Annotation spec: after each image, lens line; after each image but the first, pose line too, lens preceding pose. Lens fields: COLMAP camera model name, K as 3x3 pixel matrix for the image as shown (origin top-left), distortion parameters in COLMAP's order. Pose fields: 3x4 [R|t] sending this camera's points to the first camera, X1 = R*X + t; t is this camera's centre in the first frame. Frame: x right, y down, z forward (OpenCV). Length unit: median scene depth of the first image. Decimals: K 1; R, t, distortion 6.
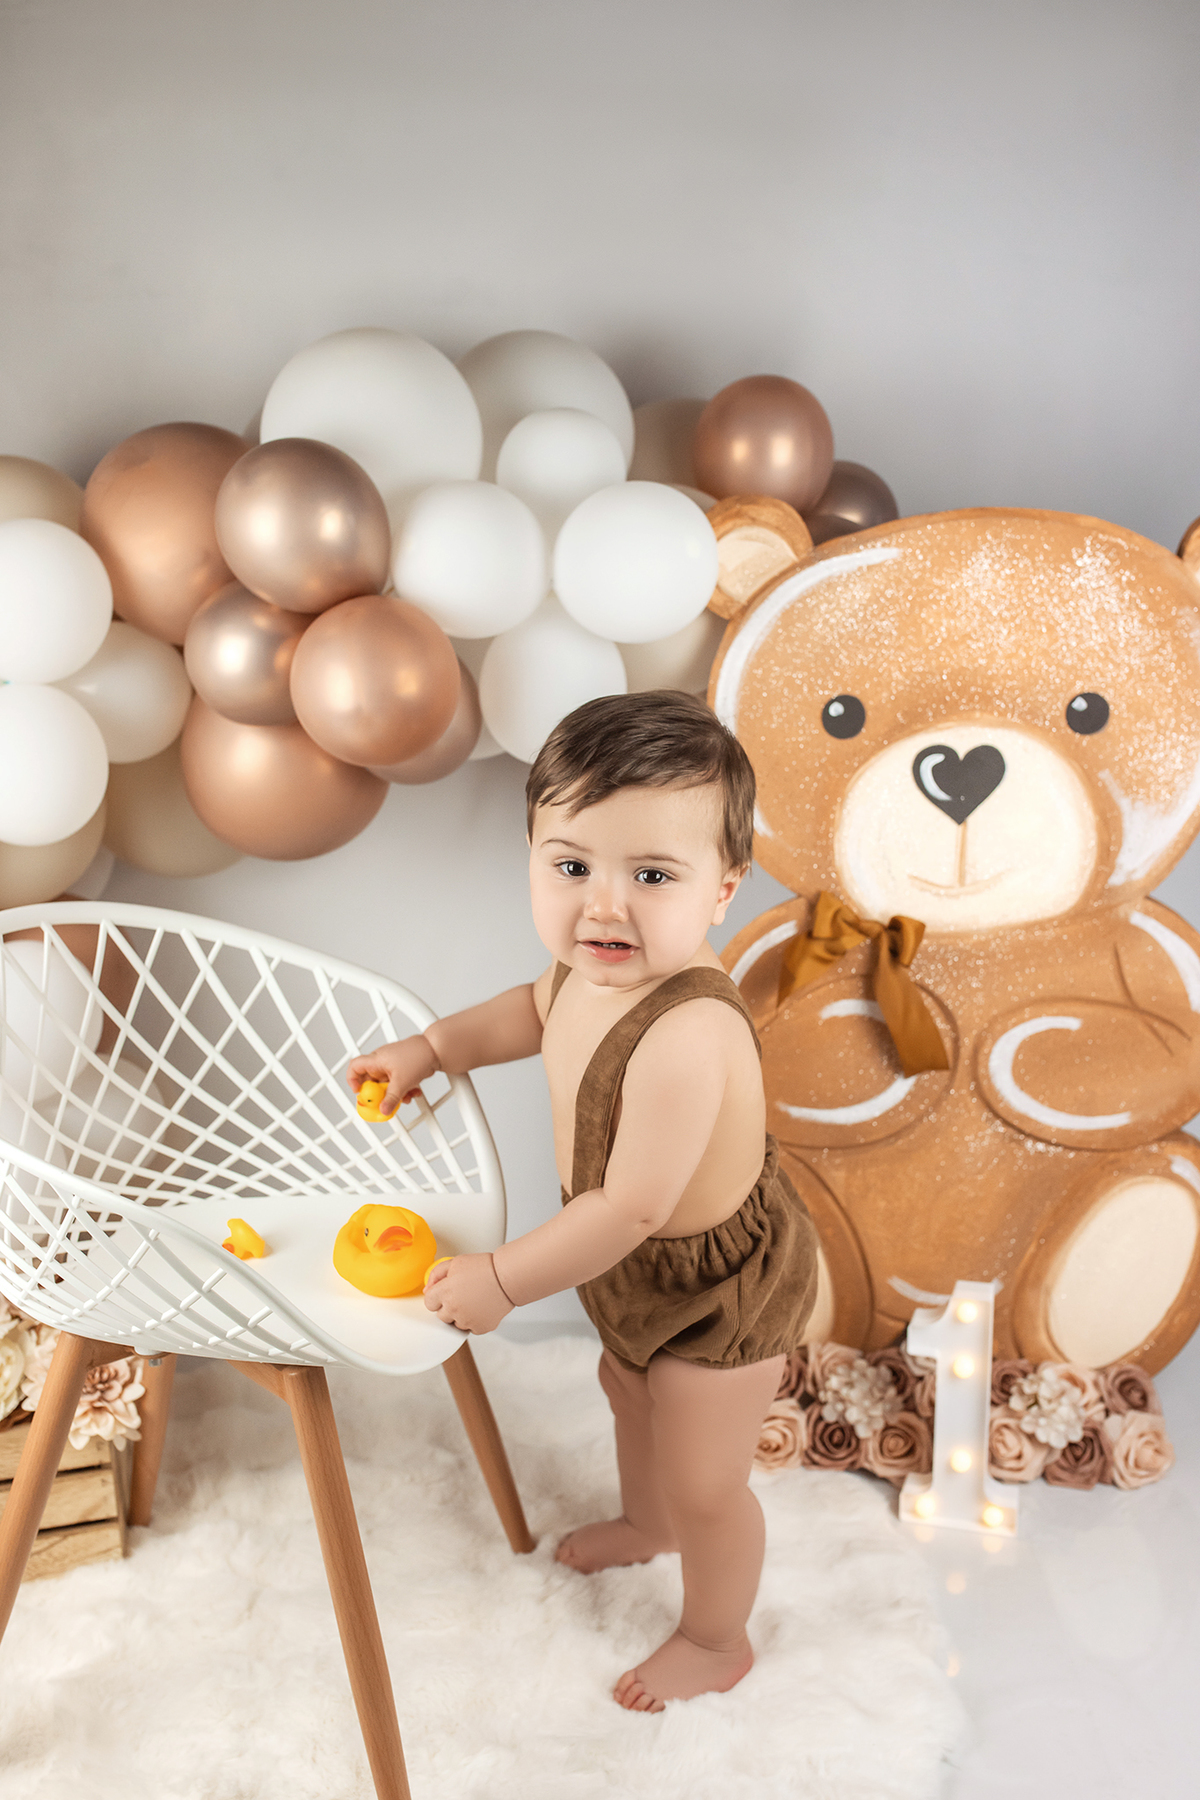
lens RADIAL K [[1715.7, 0, 608.1], [0, 1715.7, 899.1], [0, 0, 1]] dist [-0.066840, 0.075940]
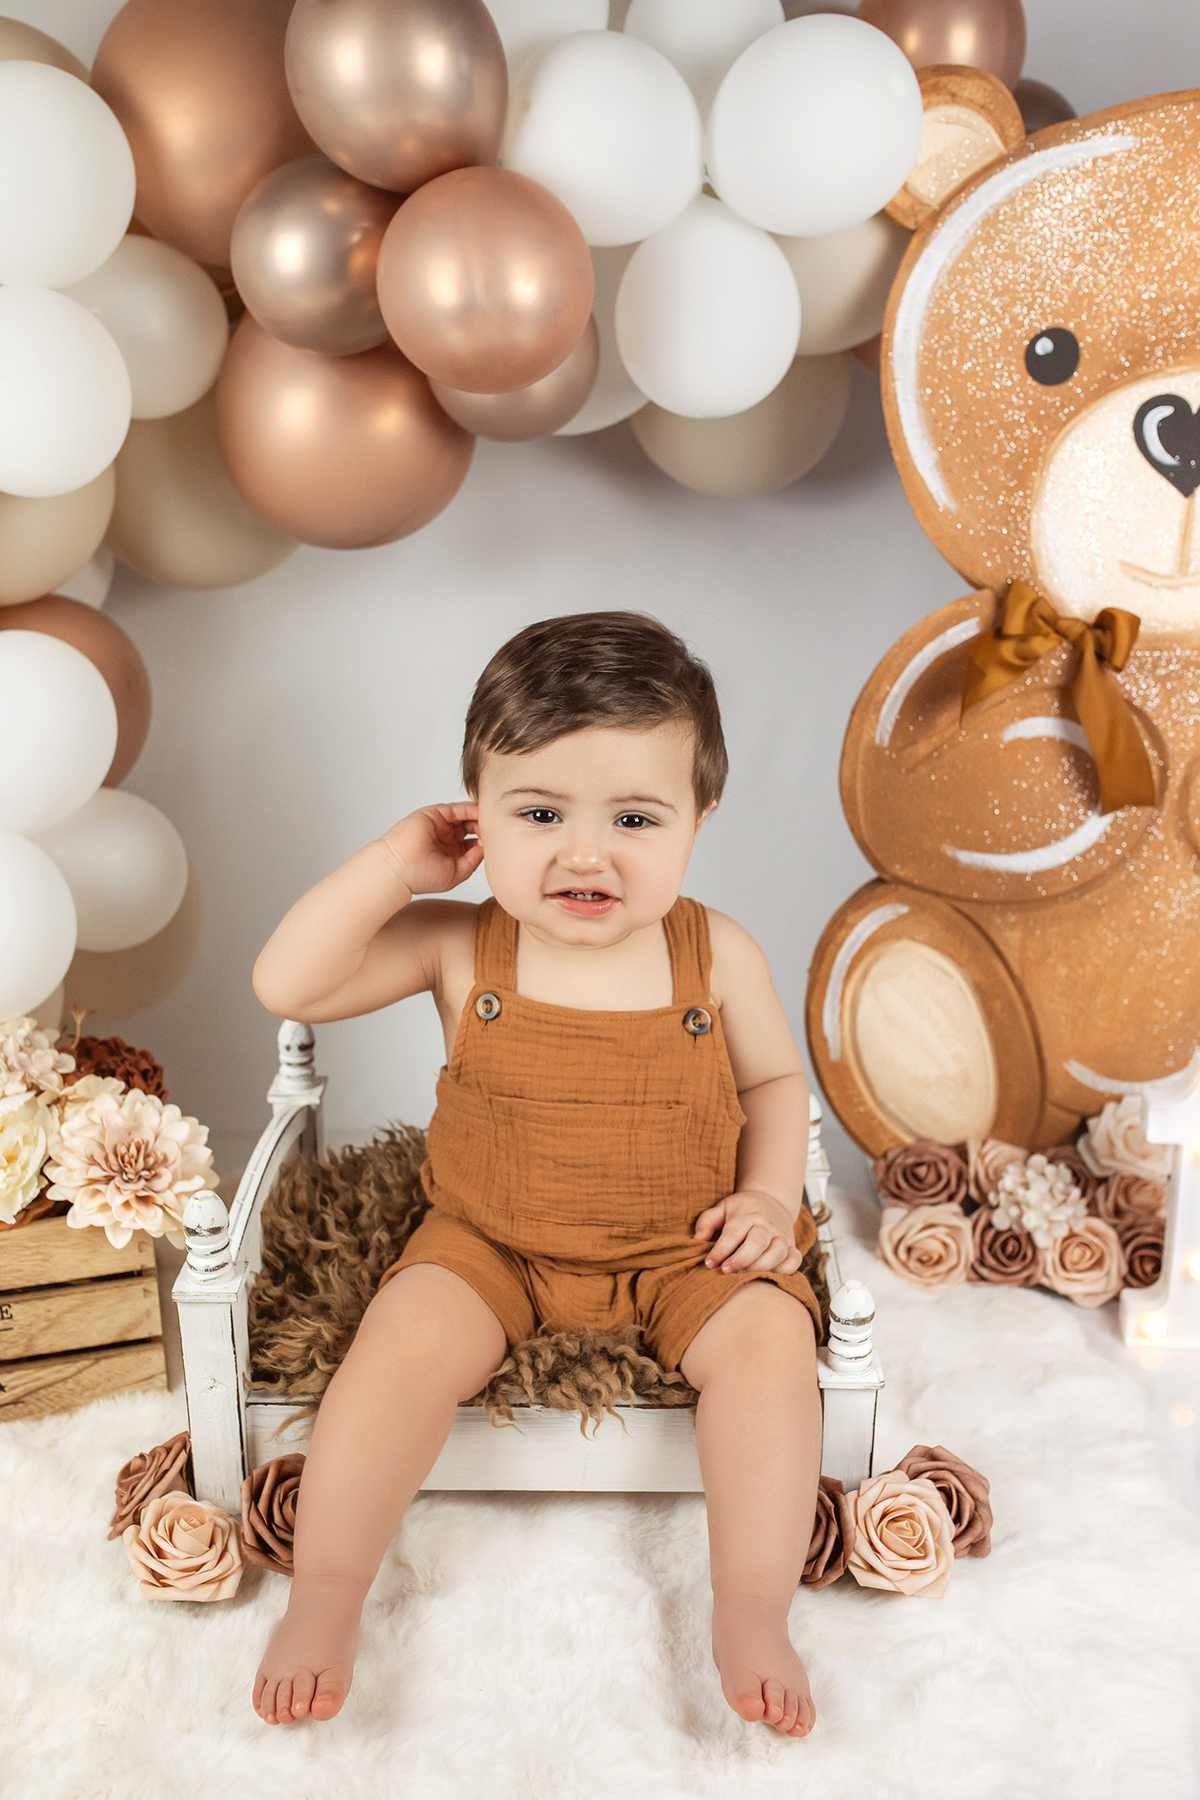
lens RADIAL K [[1737.4, 0, 599.0], [0, 1737.4, 898.7], [0, 0, 1]] dist [-0.064174, 0.078165]
pose [[0.999066, 0.007638, 0.042523, -0.105376], [-0.010130, 0.998224, 0.058710, 0.100193], [-0.041999, -0.059086, 0.997369, 0.180578]]
